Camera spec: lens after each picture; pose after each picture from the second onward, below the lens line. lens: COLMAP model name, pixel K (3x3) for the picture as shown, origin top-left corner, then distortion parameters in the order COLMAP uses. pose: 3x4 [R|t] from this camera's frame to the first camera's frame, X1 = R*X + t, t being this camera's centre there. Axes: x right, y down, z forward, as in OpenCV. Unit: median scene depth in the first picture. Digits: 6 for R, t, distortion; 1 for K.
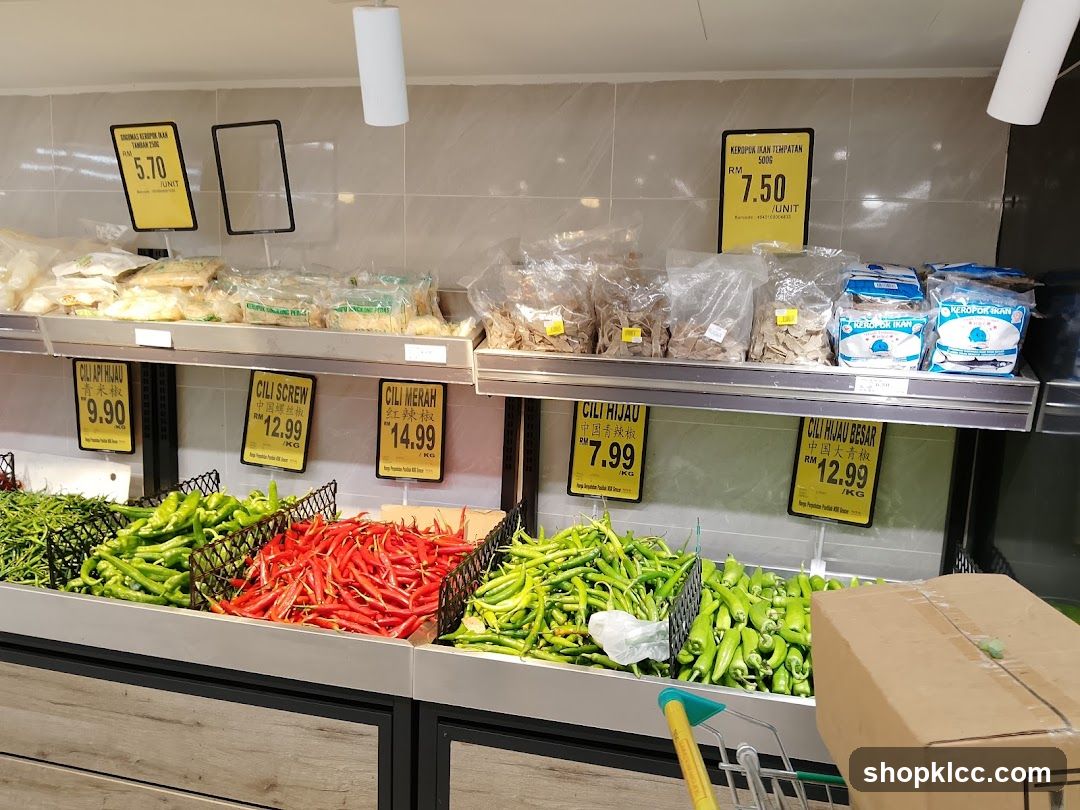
lens RADIAL K [[881.1, 0, 540.0], [0, 881.1, 405.0], [0, 0, 1]] dist [0.071103, -0.161470]
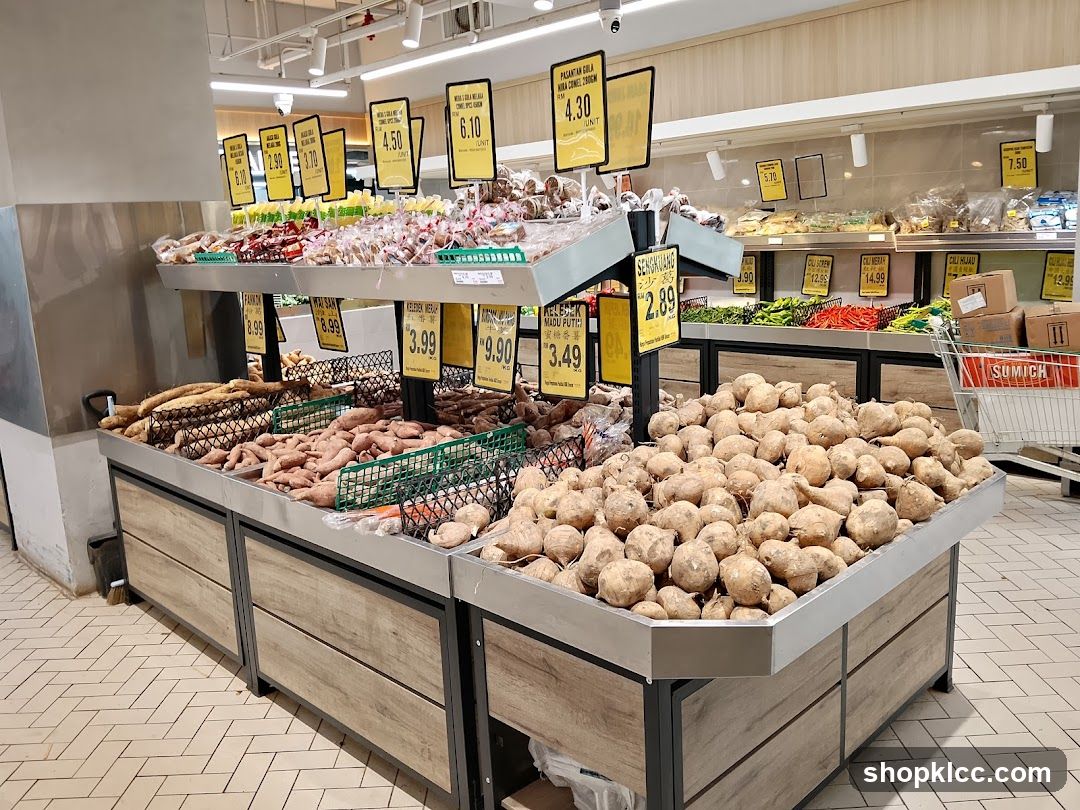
lens RADIAL K [[881.1, 0, 540.0], [0, 881.1, 405.0], [0, 0, 1]] dist [0.071103, -0.161470]
pose [[0.855189, 0.027353, -0.517593, 0.408277], [0.003012, 0.998327, 0.057735, 0.291594], [0.518307, -0.050933, 0.853677, -1.884021]]
